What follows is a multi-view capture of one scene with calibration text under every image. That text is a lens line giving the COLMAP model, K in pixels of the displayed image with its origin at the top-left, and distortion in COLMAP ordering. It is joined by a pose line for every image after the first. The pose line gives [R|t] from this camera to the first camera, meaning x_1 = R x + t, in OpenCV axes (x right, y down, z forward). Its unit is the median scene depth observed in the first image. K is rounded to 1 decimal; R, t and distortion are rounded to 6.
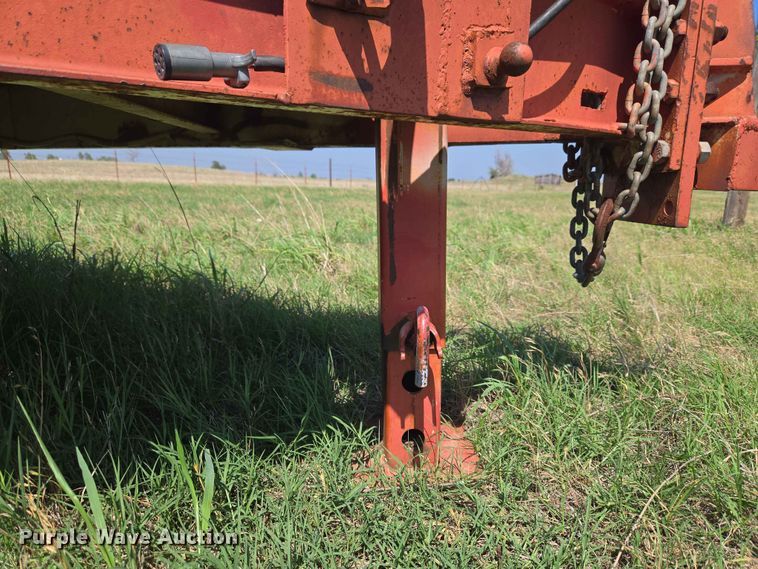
lens RADIAL K [[516.4, 0, 376.0], [0, 516.4, 287.7], [0, 0, 1]] dist [0.066495, -0.059531]
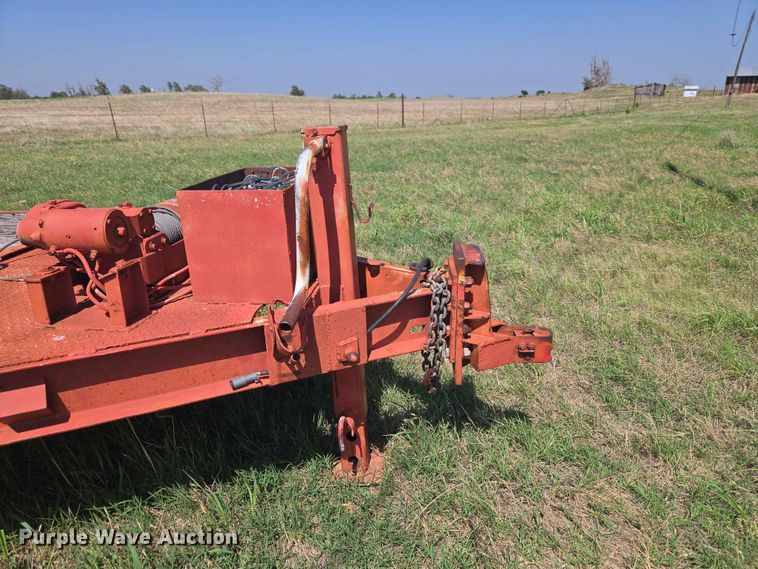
lens RADIAL K [[510.3, 0, 375.1], [0, 510.3, 289.4], [0, 0, 1]] dist [0.087897, -0.082515]
pose [[0.988182, 0.013755, -0.152664, 0.569746], [0.009265, 0.988785, 0.149059, -0.860568], [0.153003, -0.148712, 0.976972, -1.139144]]
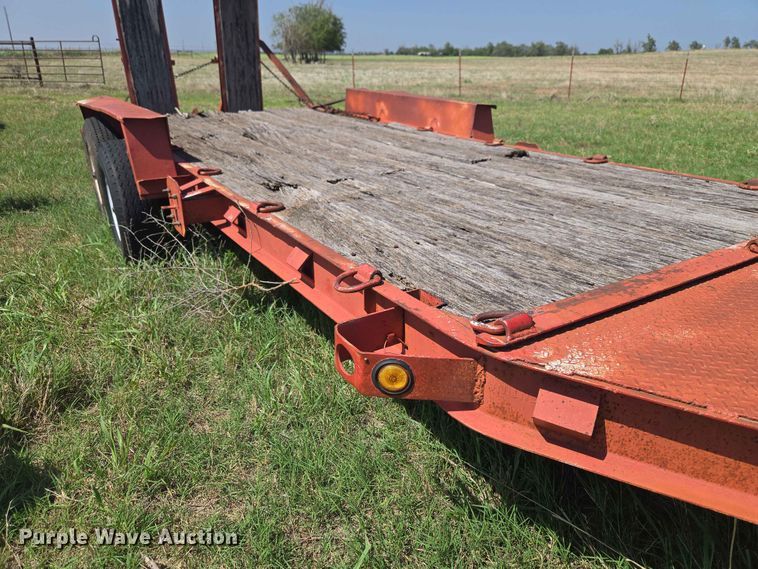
lens RADIAL K [[516.4, 0, 376.0], [0, 516.4, 287.7], [0, 0, 1]] dist [0.066495, -0.059531]
pose [[0.504531, 0.326996, -0.799076, -0.782333], [-0.167464, 0.944992, 0.280972, -0.807970], [0.846997, -0.007942, 0.531538, -1.304625]]
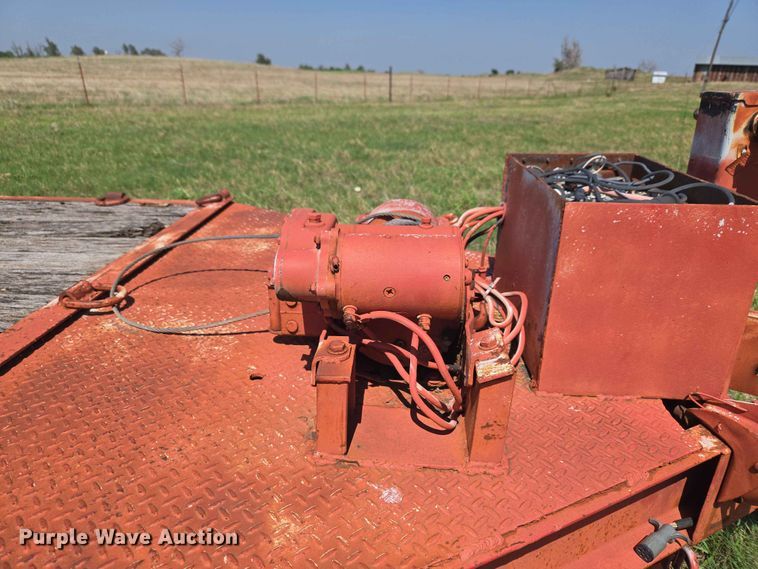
lens RADIAL K [[520.4, 0, 375.4], [0, 520.4, 287.6], [0, 0, 1]] dist [0.061547, -0.064984]
pose [[0.995875, 0.032433, -0.084741, -0.699505], [-0.016332, 0.982755, 0.184192, -0.960035], [0.089254, -0.182048, 0.979230, -0.437091]]
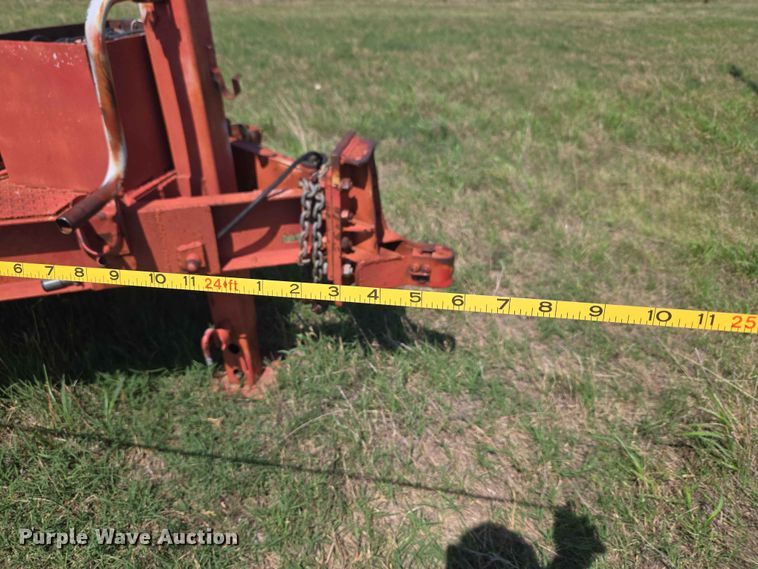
lens RADIAL K [[520.4, 0, 375.4], [0, 520.4, 287.6], [0, 0, 1]] dist [0.061547, -0.064984]
pose [[0.973713, 0.126438, -0.189464, 1.087095], [-0.056201, 0.939433, 0.338094, -0.848302], [0.220736, -0.318558, 0.921844, -0.722116]]
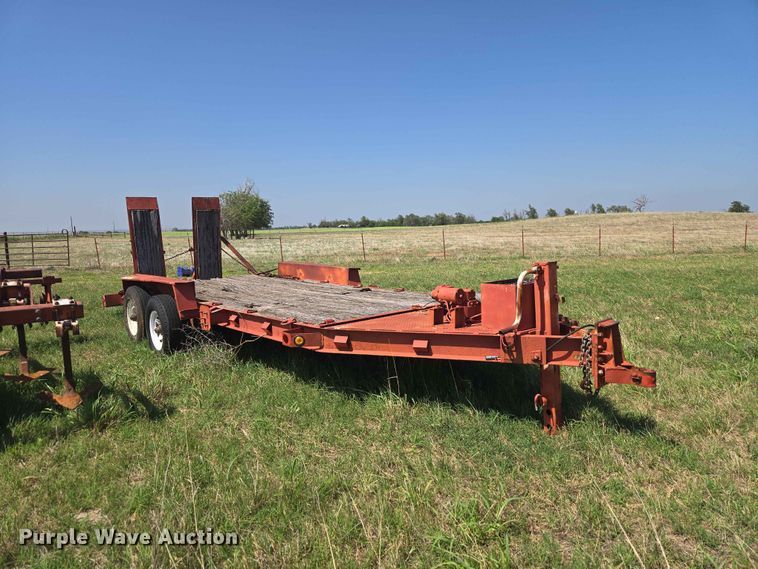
lens RADIAL K [[510.3, 0, 375.1], [0, 510.3, 289.4], [0, 0, 1]] dist [0.087897, -0.082515]
pose [[0.621858, 0.048106, -0.781651, 2.826319], [-0.111178, 0.993425, -0.027310, -0.631280], [0.775198, 0.103885, 0.623118, -3.269843]]
